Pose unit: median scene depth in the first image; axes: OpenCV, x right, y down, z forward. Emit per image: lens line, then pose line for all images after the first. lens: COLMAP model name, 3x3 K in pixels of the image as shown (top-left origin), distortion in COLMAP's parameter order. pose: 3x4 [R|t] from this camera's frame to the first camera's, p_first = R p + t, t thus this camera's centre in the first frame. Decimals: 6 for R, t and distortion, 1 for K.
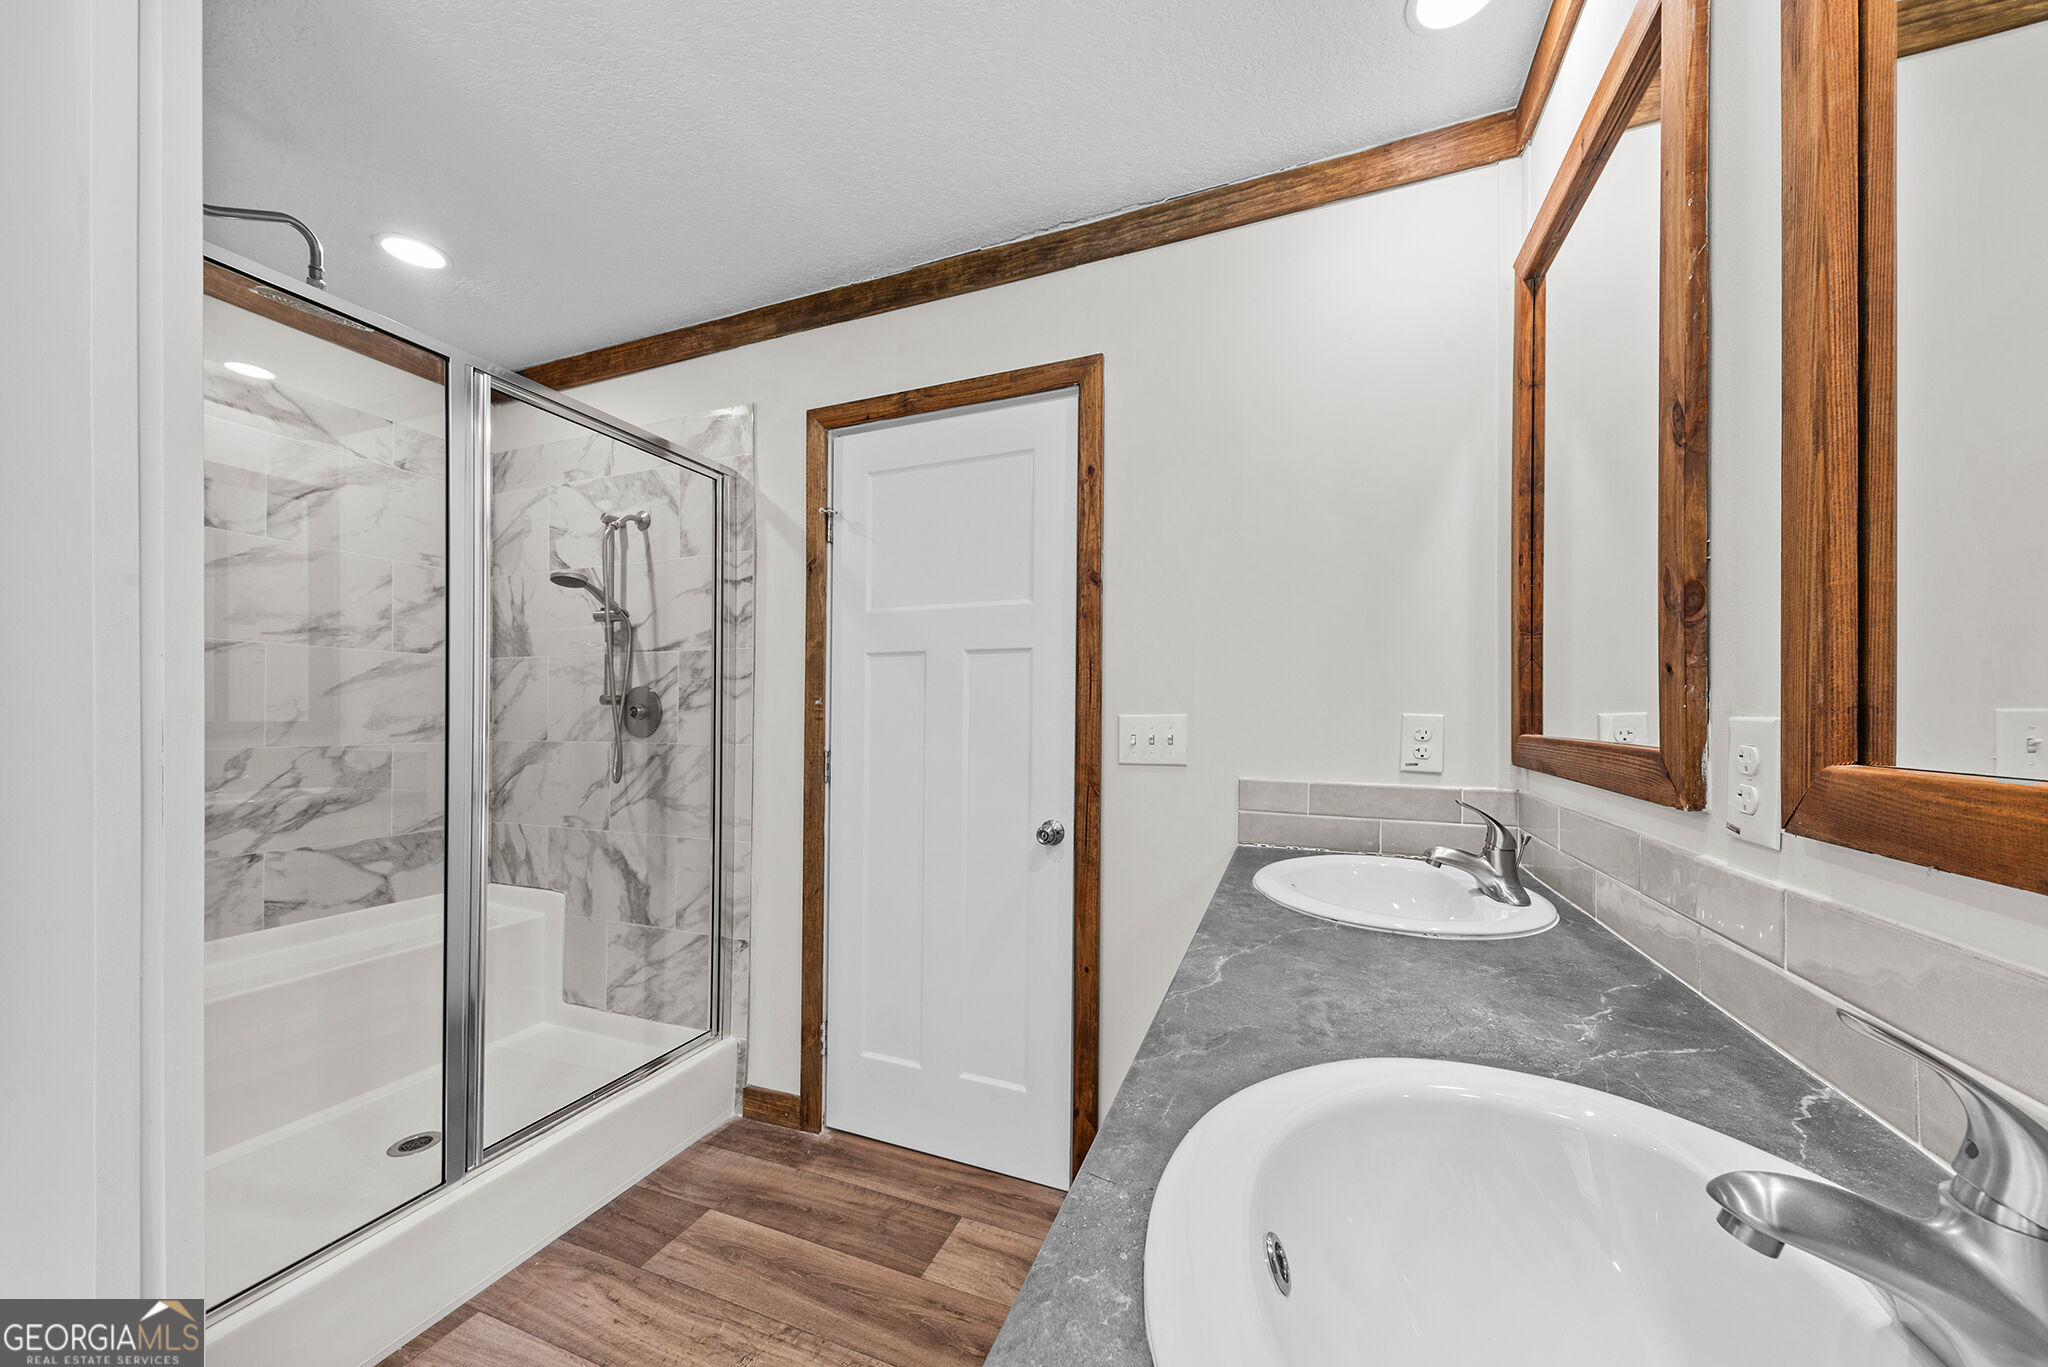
lens RADIAL K [[711.6, 0, 1027.6], [0, 711.6, 712.8], [0, 0, 1]] dist [0.000973, -0.000059]
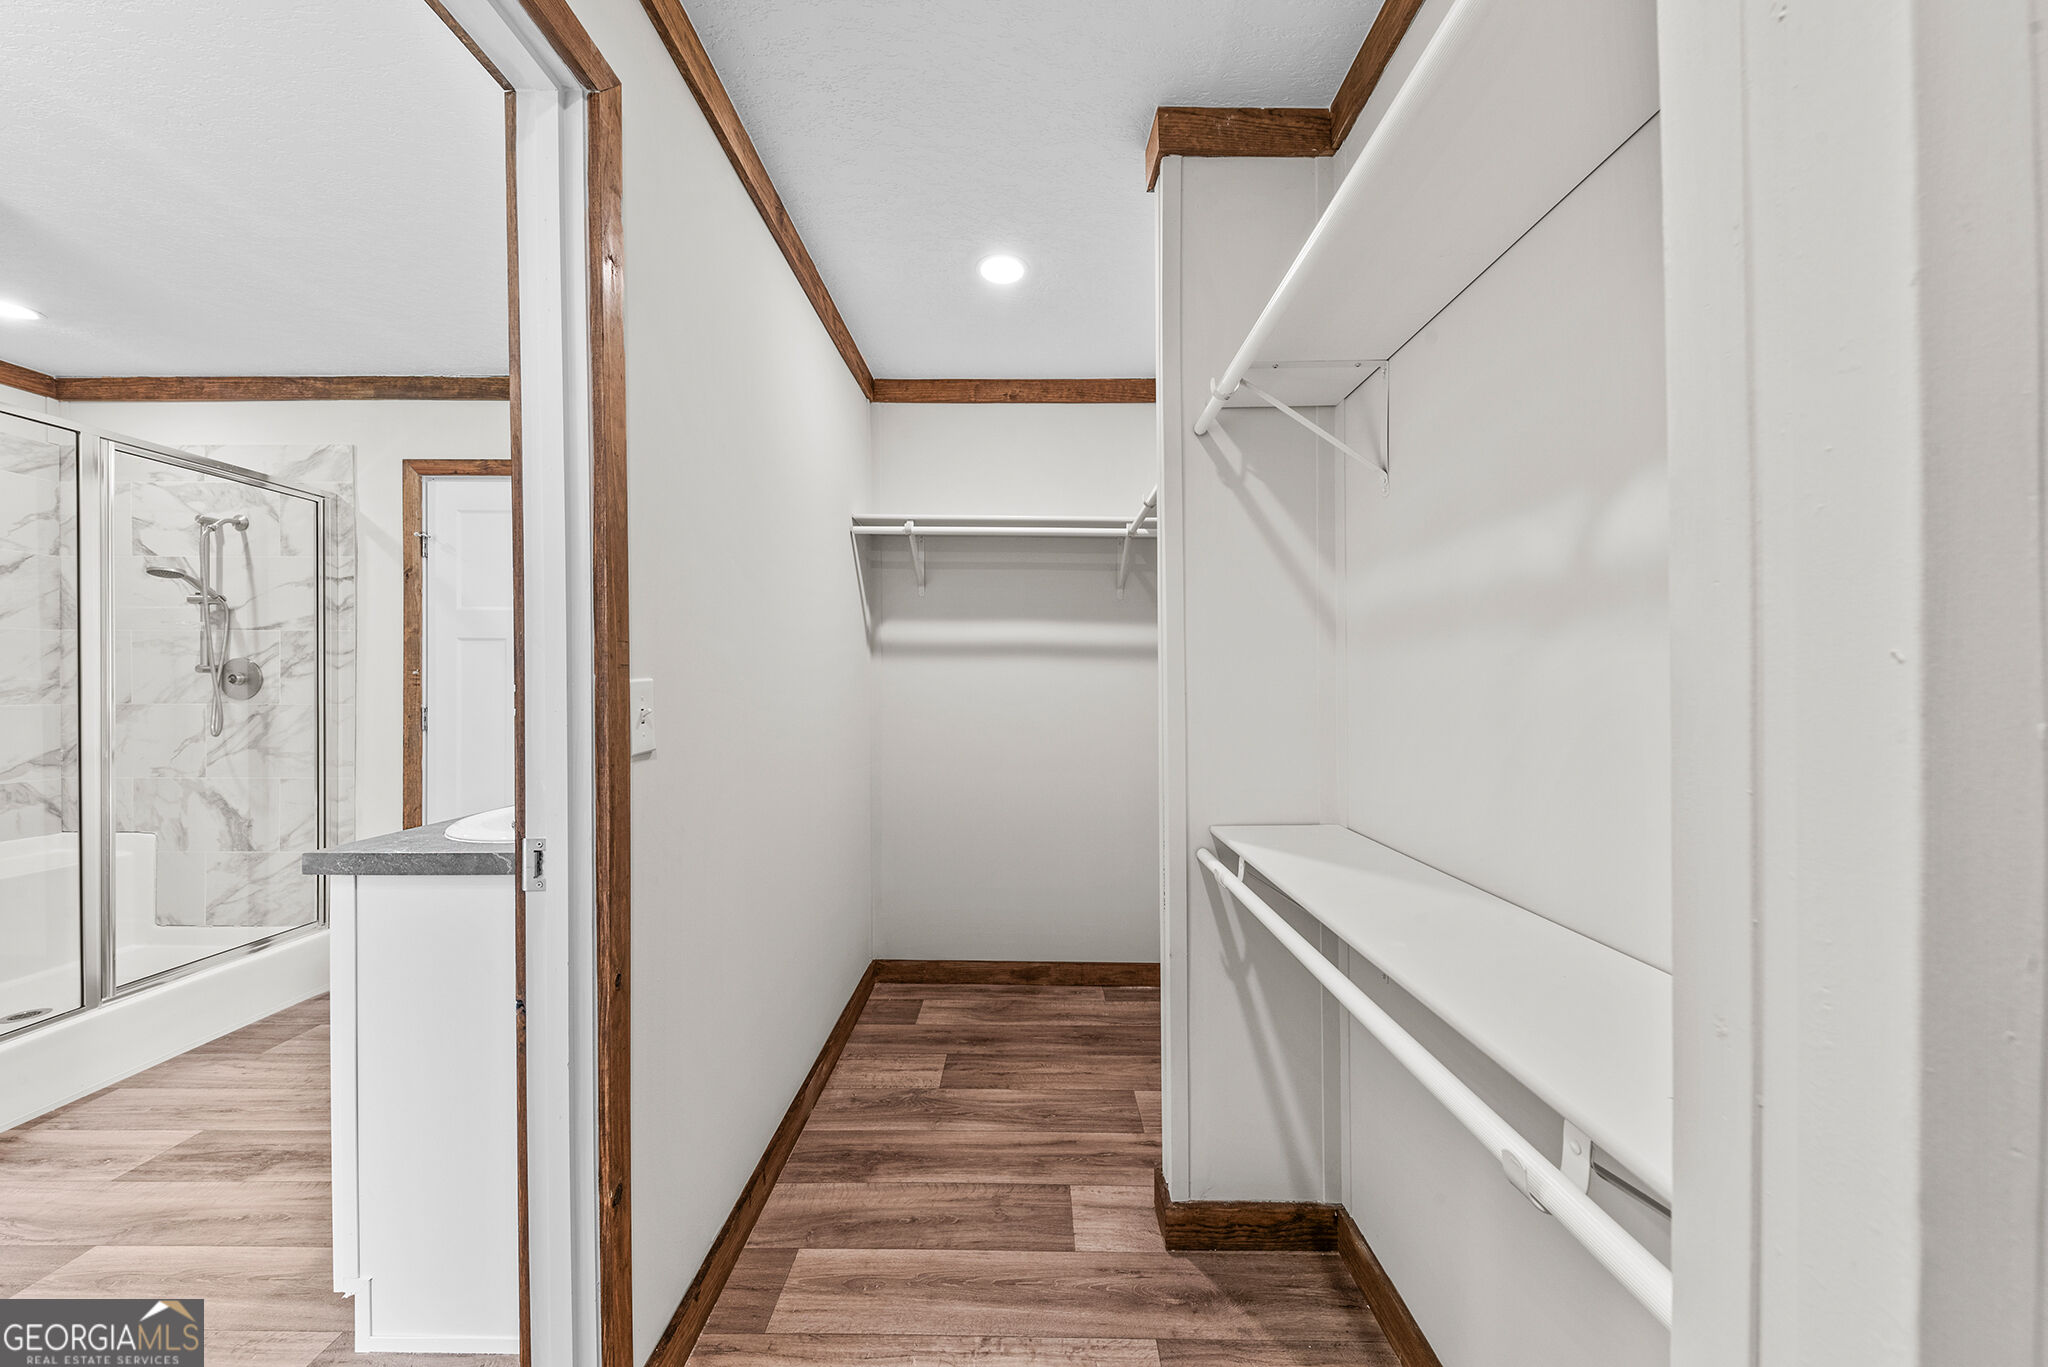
lens RADIAL K [[704.7, 0, 1033.2], [0, 704.7, 694.2], [0, 0, 1]] dist [0.000012, -0.003181]
pose [[0.926999, -0.002641, 0.375055, 0.277935], [-0.003771, 0.999859, 0.016360, 0.000193], [-0.375045, -0.016580, 0.926858, -0.649689]]
